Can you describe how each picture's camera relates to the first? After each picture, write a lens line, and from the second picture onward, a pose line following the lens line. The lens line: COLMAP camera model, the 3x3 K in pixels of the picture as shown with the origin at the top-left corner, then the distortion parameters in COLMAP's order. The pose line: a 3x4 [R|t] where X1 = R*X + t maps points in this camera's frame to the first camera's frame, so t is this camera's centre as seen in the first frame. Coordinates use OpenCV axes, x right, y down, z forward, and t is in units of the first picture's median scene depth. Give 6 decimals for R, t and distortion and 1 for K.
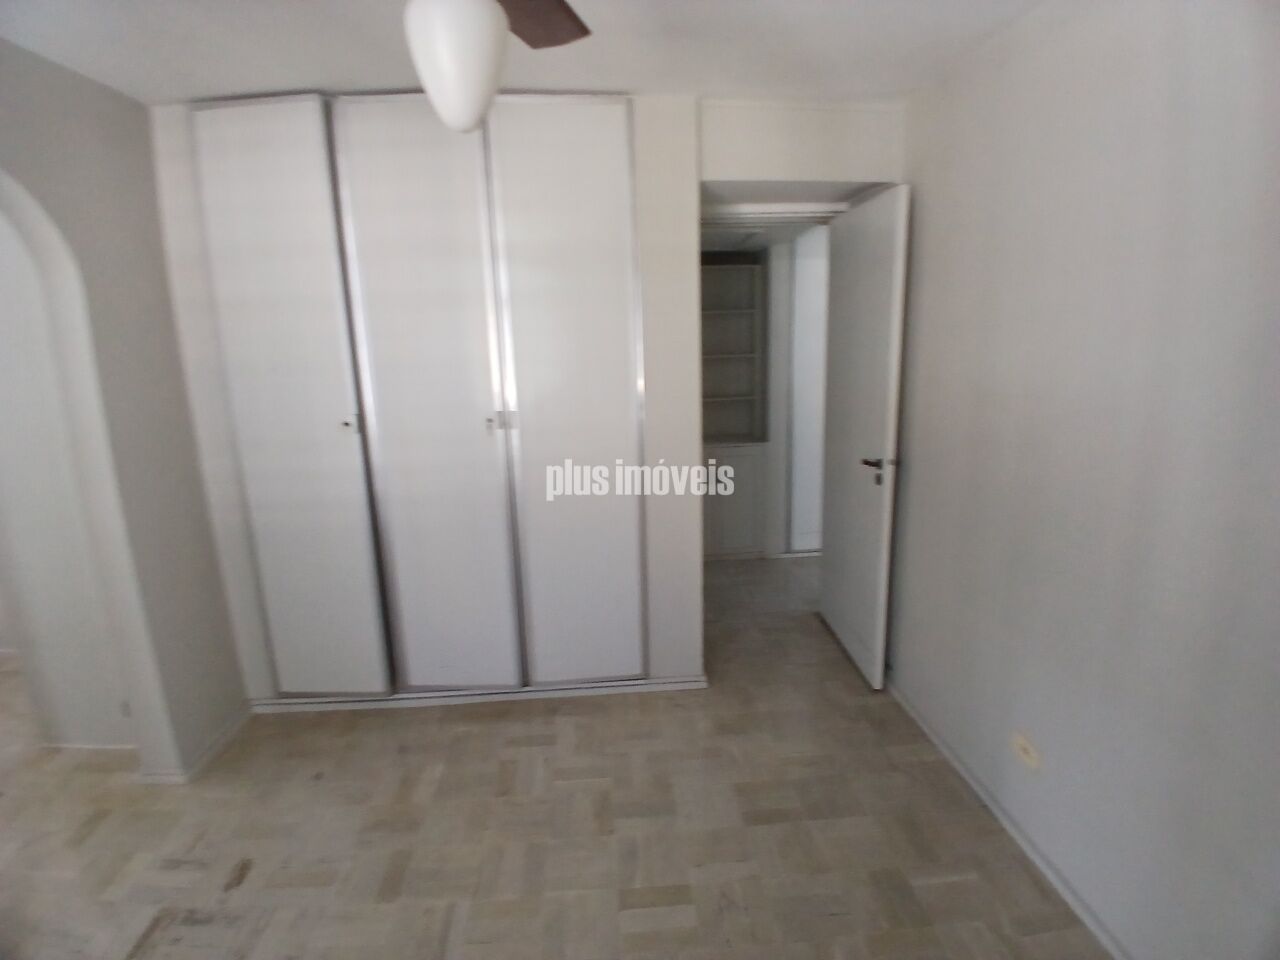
lens RADIAL K [[634.1, 0, 641.8], [0, 634.1, 476.5], [0, 0, 1]] dist [0.006603, -0.047831]
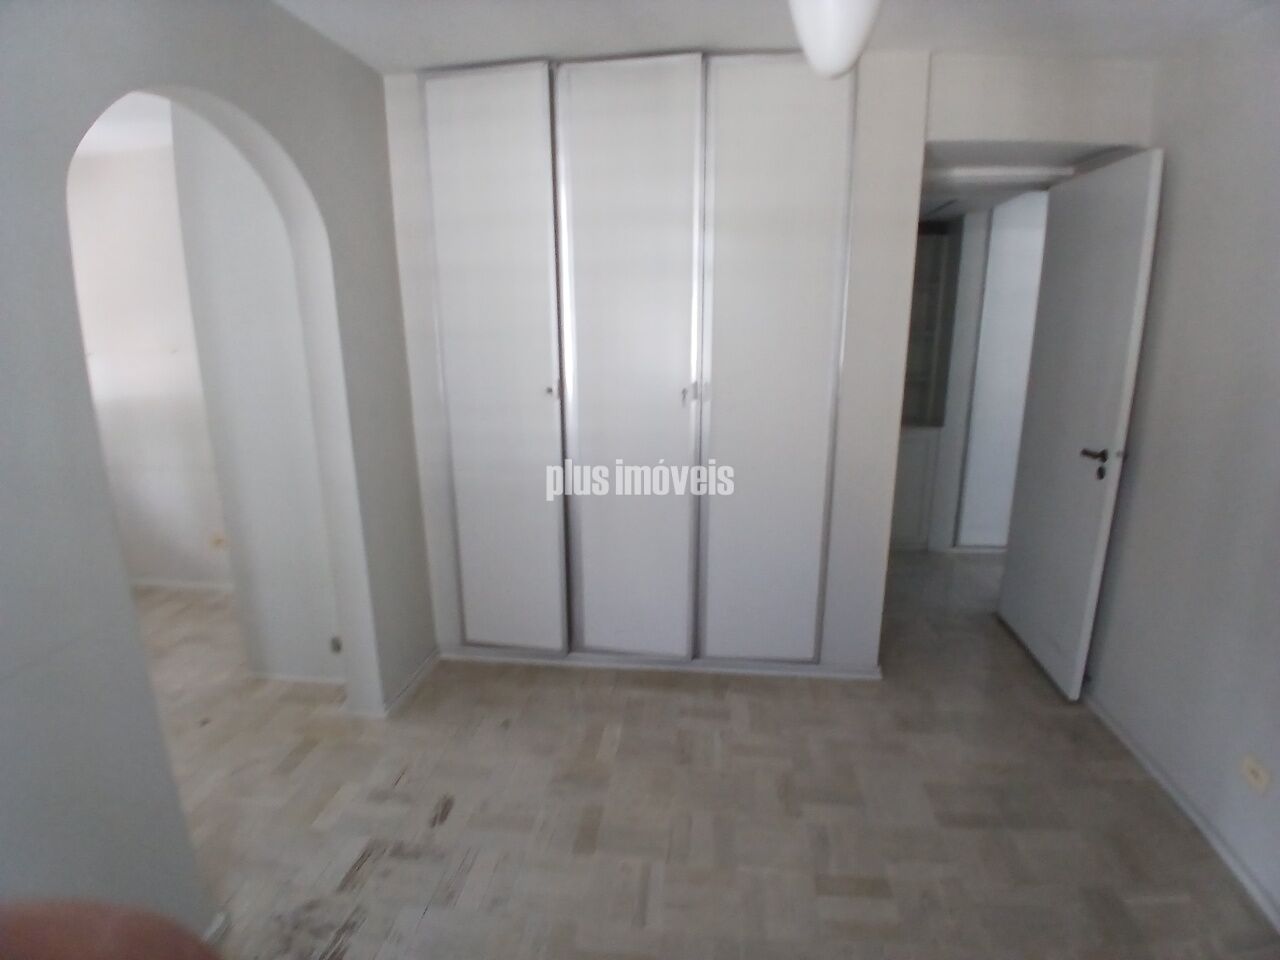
lens RADIAL K [[634.1, 0, 641.8], [0, 634.1, 476.5], [0, 0, 1]] dist [0.006603, -0.047831]
pose [[0.983827, 0.056644, -0.169928, -0.132837], [-0.050815, 0.997967, 0.038461, 0.009478], [0.171761, -0.029204, 0.984706, 0.003742]]
